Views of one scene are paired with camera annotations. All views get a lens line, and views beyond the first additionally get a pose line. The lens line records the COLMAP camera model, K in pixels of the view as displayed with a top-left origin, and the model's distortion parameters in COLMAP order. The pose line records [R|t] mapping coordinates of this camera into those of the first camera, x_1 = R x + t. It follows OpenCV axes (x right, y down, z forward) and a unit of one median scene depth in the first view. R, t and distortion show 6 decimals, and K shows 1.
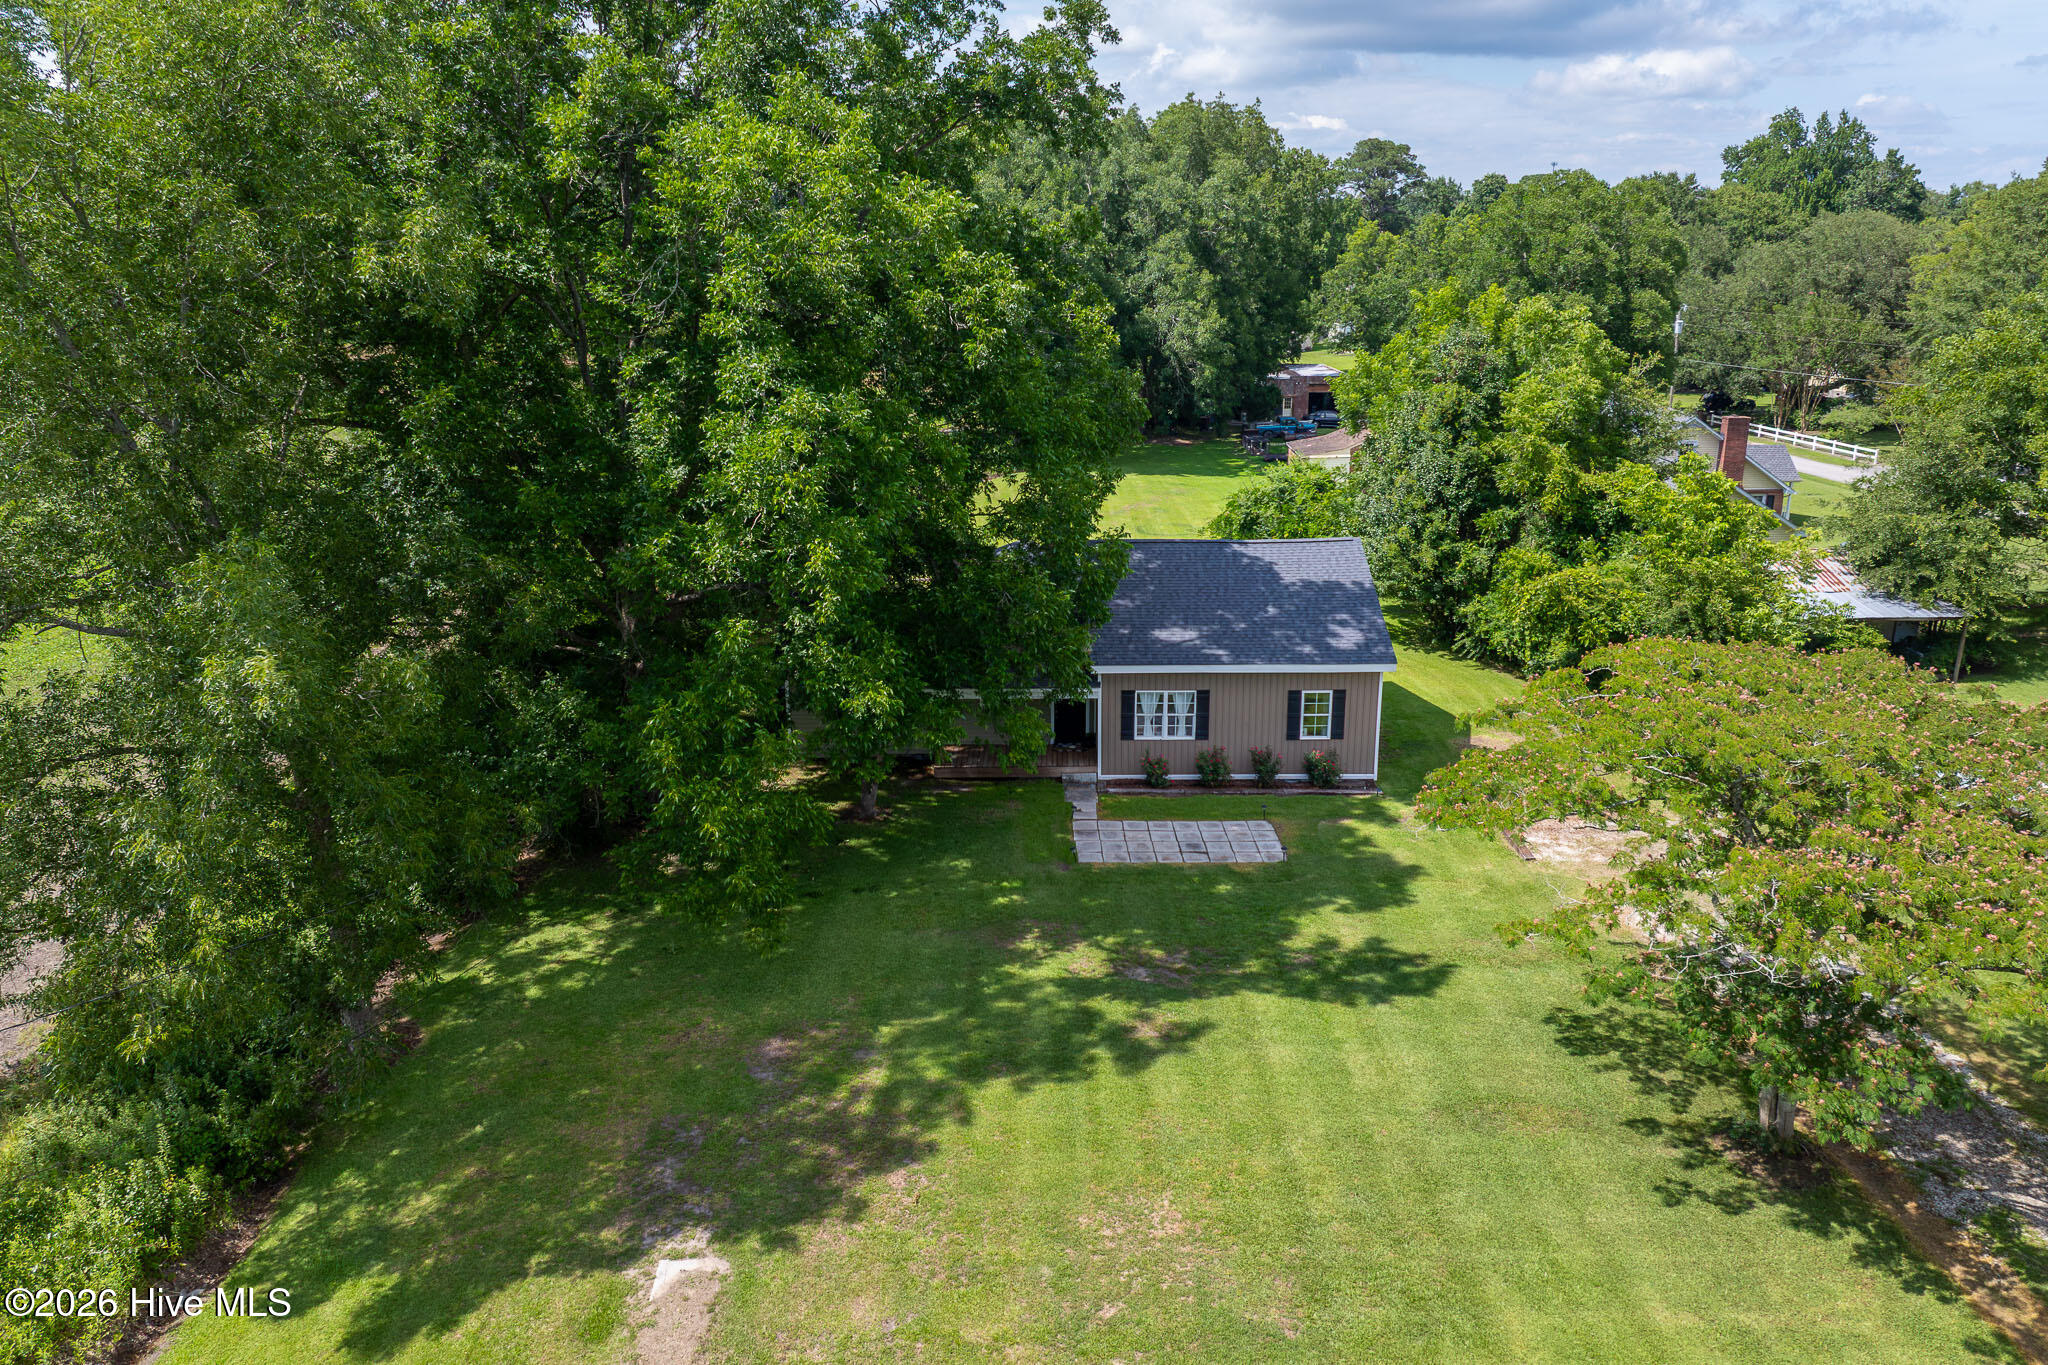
lens RADIAL K [[1447.6, 0, 1018.0], [0, 1447.6, 661.2], [0, 0, 1]] dist [-0.029290, -0.005872]
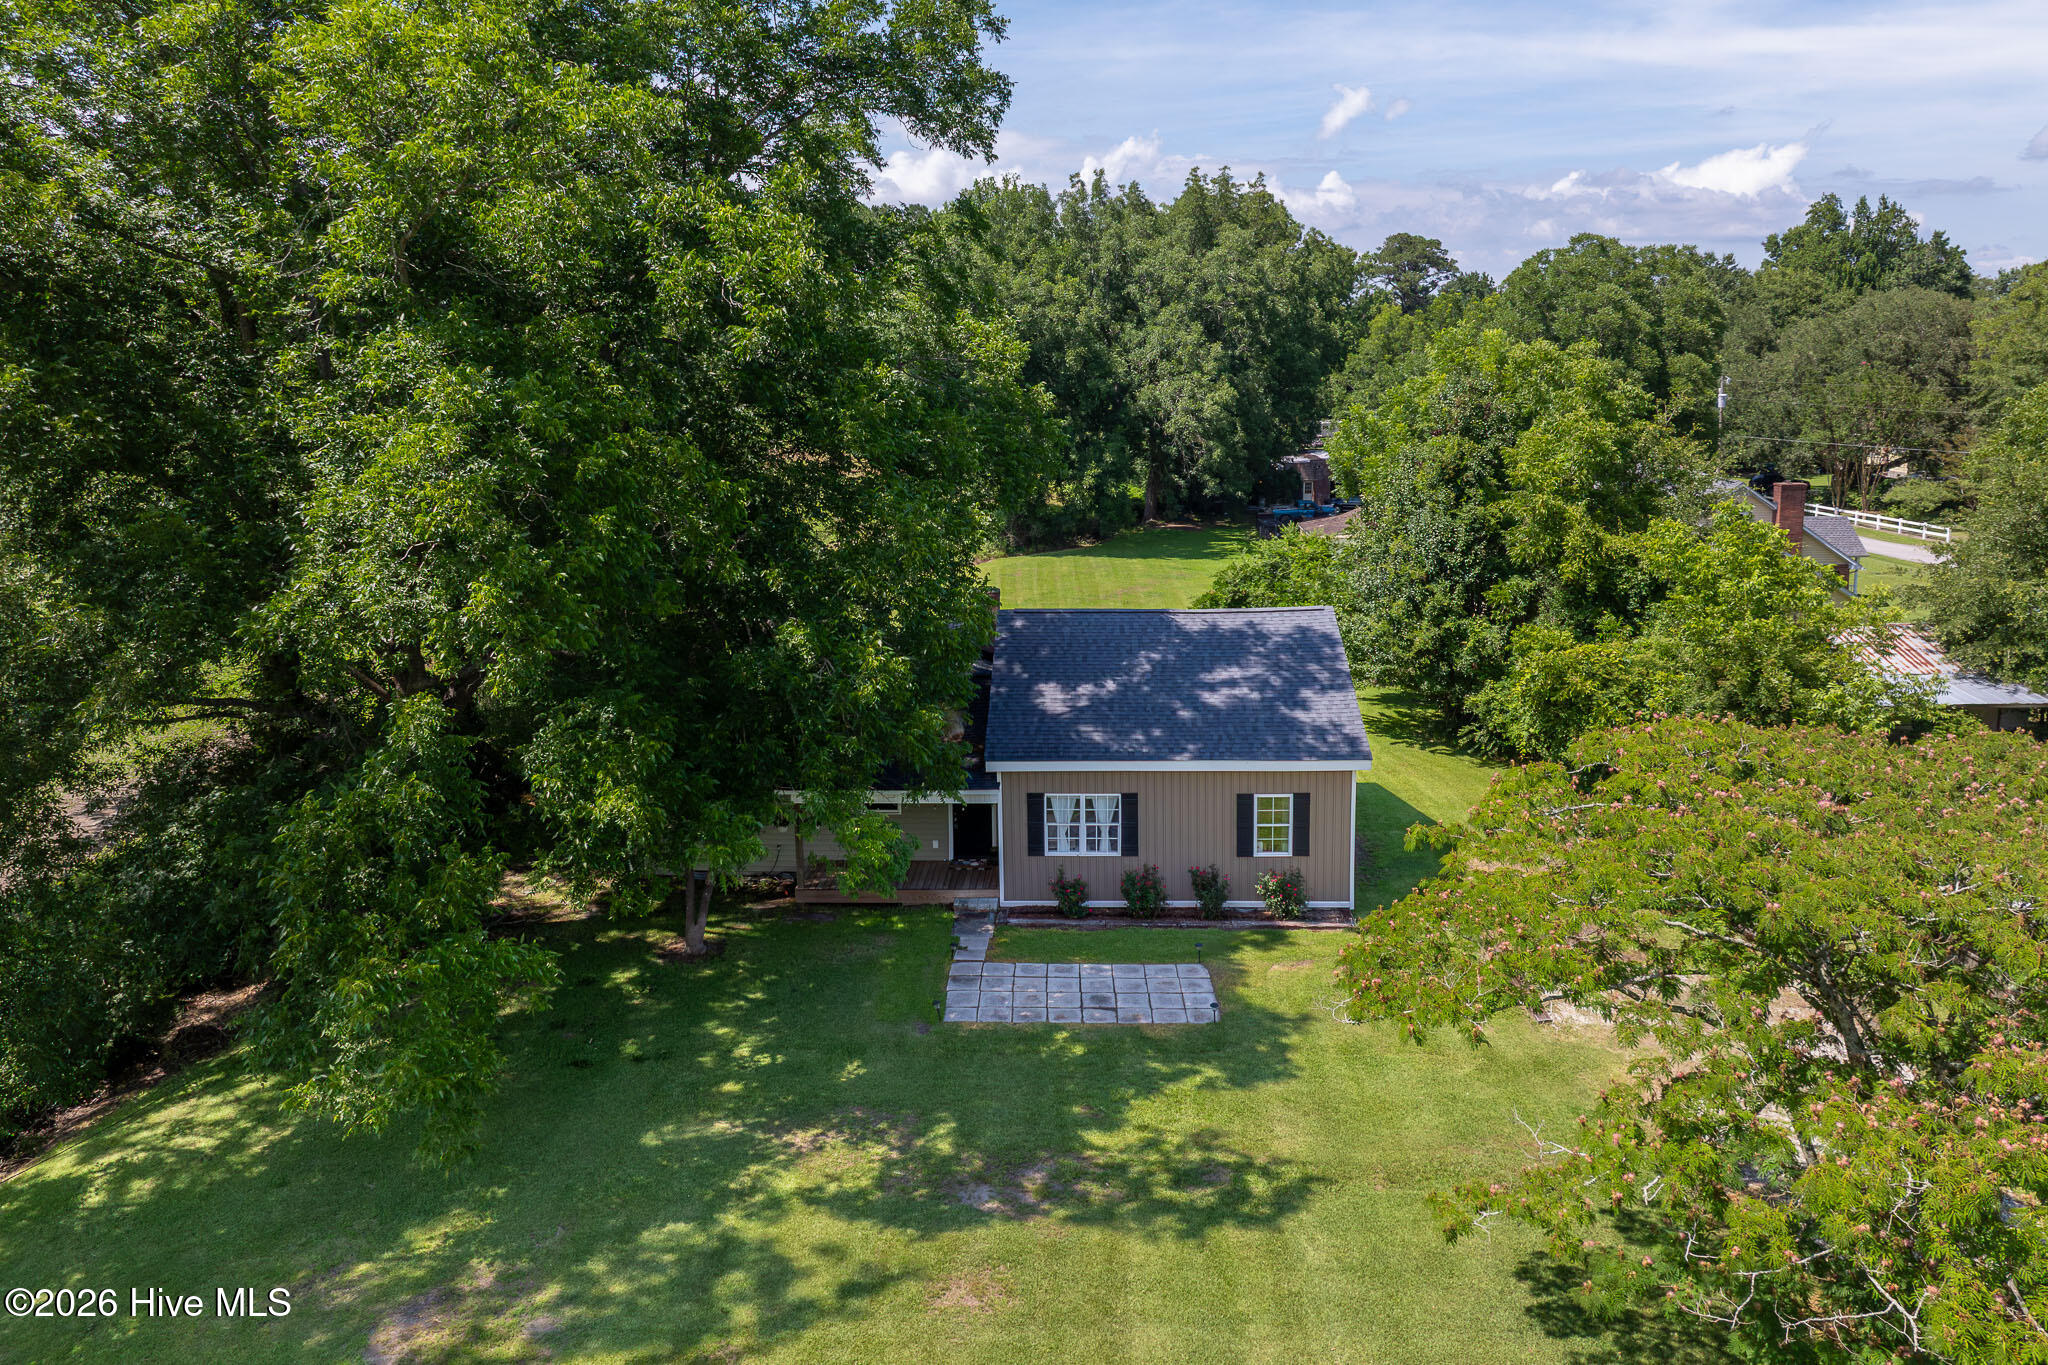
lens RADIAL K [[1447.6, 0, 1017.8], [0, 1447.6, 582.6], [0, 0, 1]] dist [-0.029290, -0.005872]
pose [[0.999366, -0.002601, -0.035515, 0.071399], [-0.001803, 0.992352, -0.123428, 0.002322], [0.035564, 0.123414, 0.991718, 0.143783]]
